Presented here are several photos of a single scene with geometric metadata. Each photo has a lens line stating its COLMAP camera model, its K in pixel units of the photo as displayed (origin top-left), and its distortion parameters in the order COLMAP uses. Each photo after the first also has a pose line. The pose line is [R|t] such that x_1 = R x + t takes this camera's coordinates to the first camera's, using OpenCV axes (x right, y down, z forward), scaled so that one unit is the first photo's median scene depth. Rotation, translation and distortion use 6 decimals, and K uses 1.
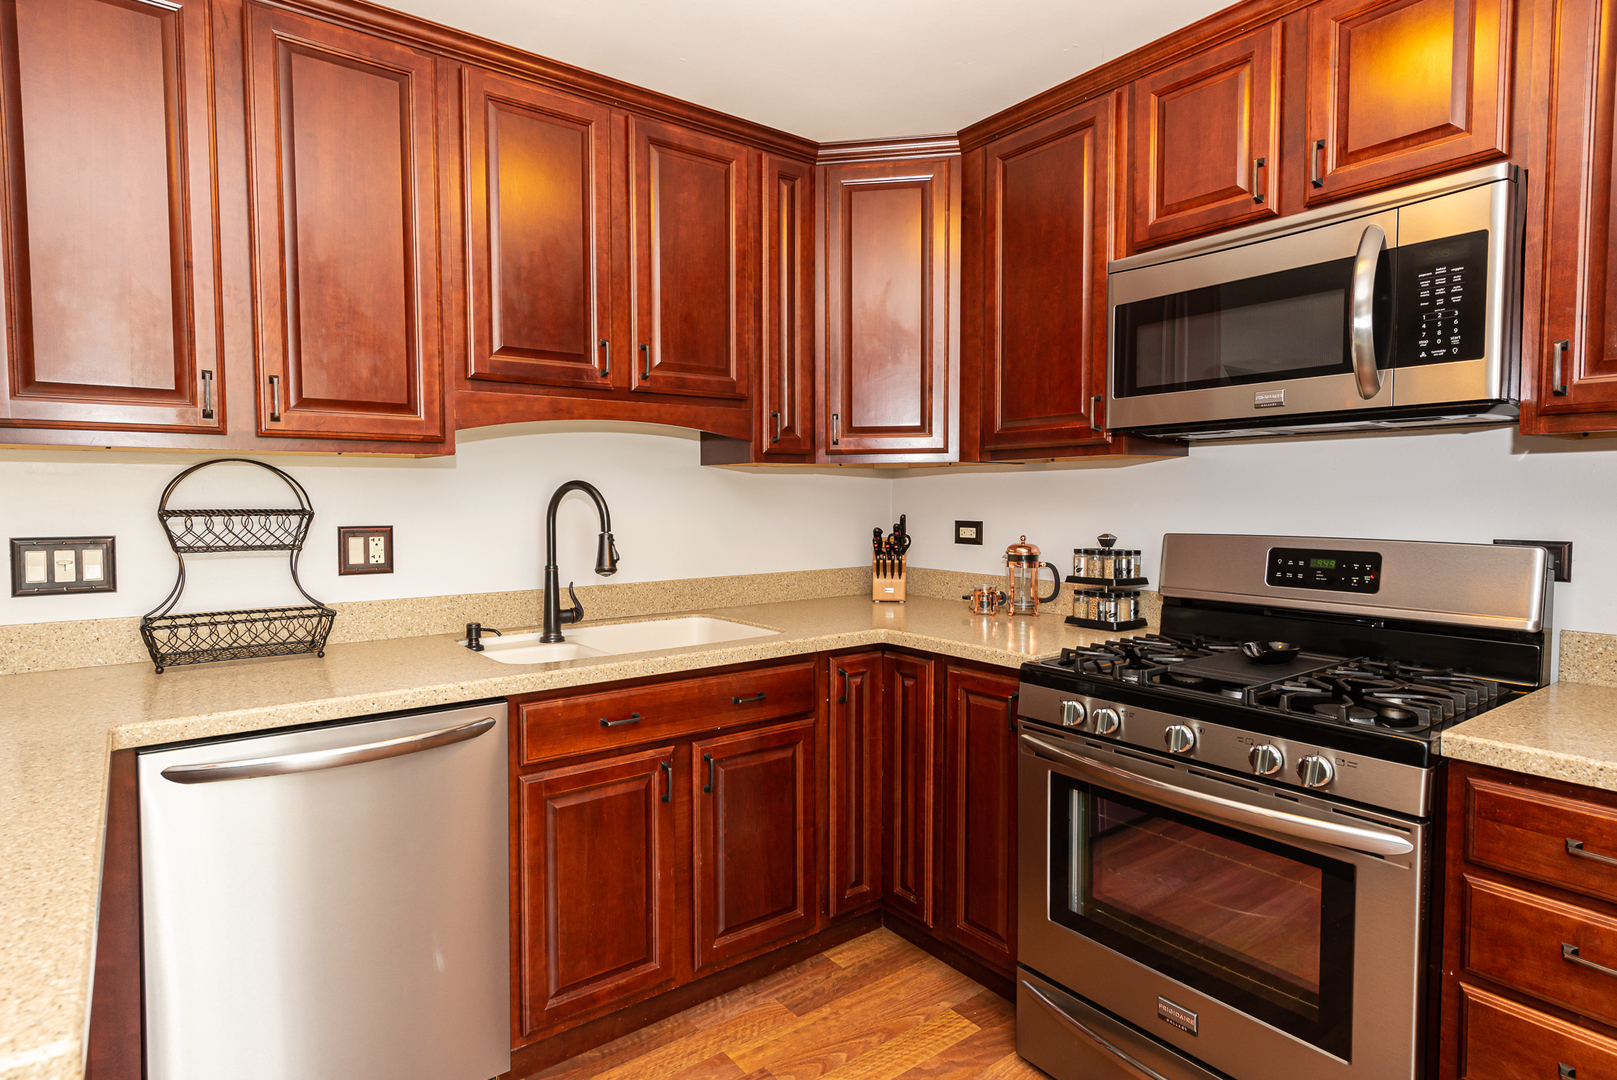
lens RADIAL K [[856.8, 0, 802.1], [0, 856.8, 539.9], [0, 0, 1]] dist [0.016643, -0.006208]
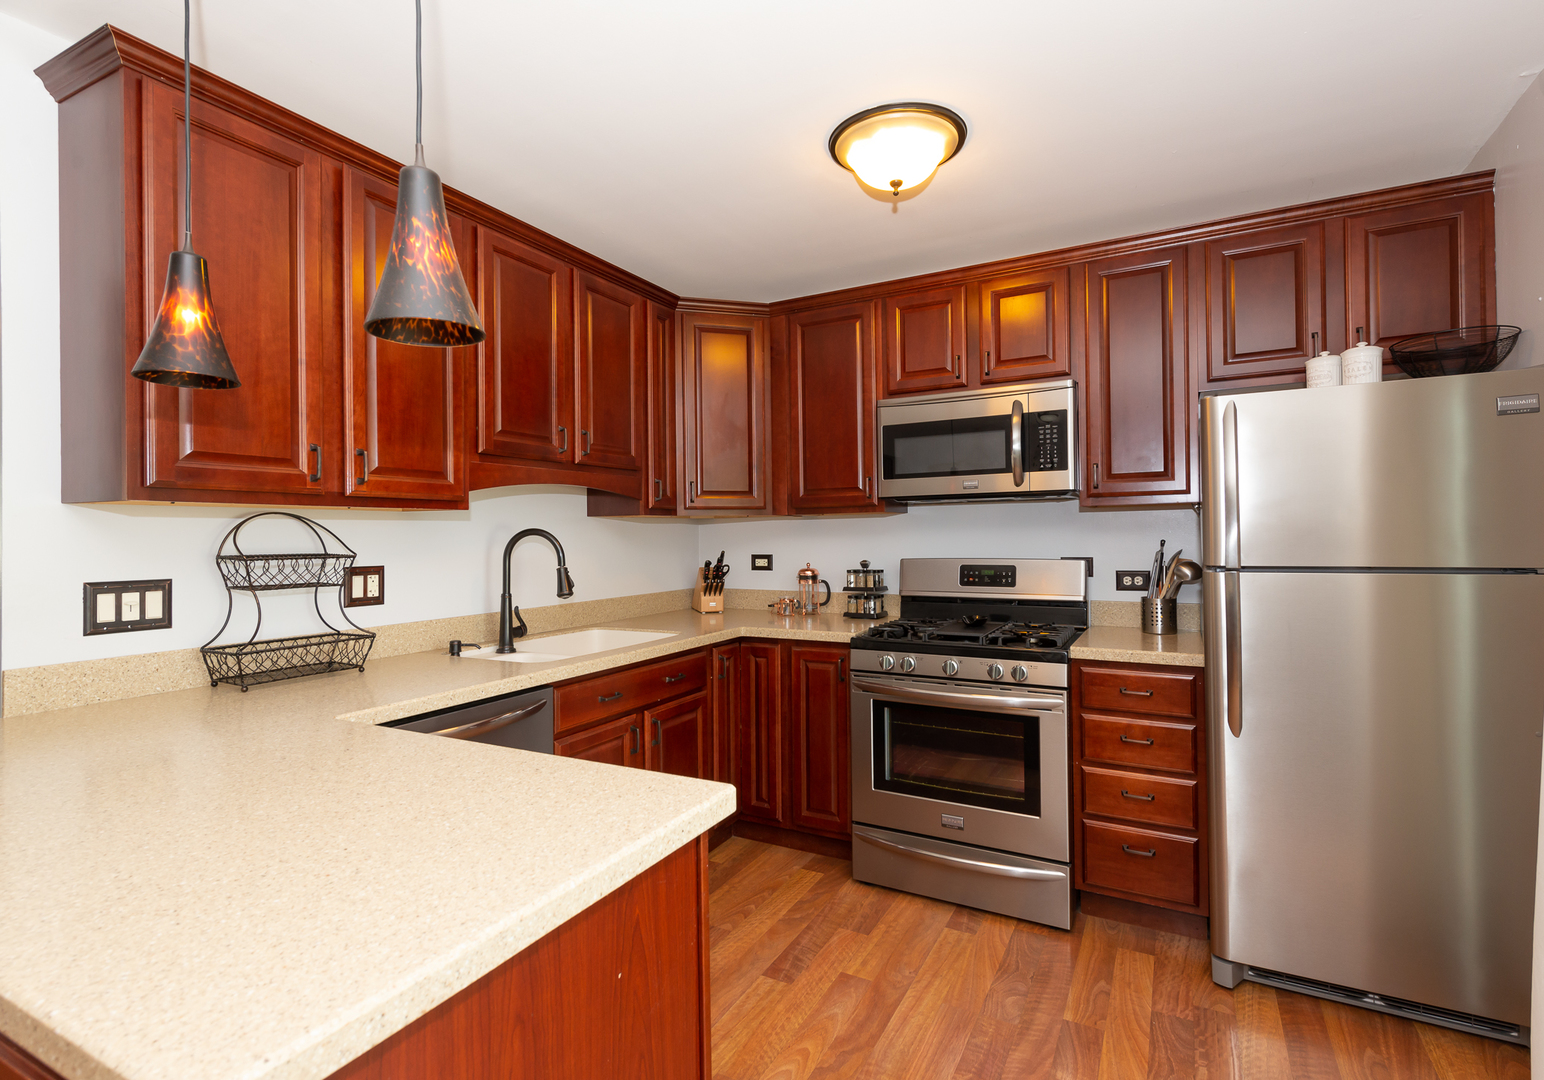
lens RADIAL K [[754.6, 0, 781.1], [0, 754.6, 539.8], [0, 0, 1]] dist [0.004300, -0.000408]
pose [[0.898216, -0.009885, 0.439444, -0.437767], [0.031315, 0.998646, -0.041542, 0.009056], [-0.438438, 0.051075, 0.897309, -0.225907]]
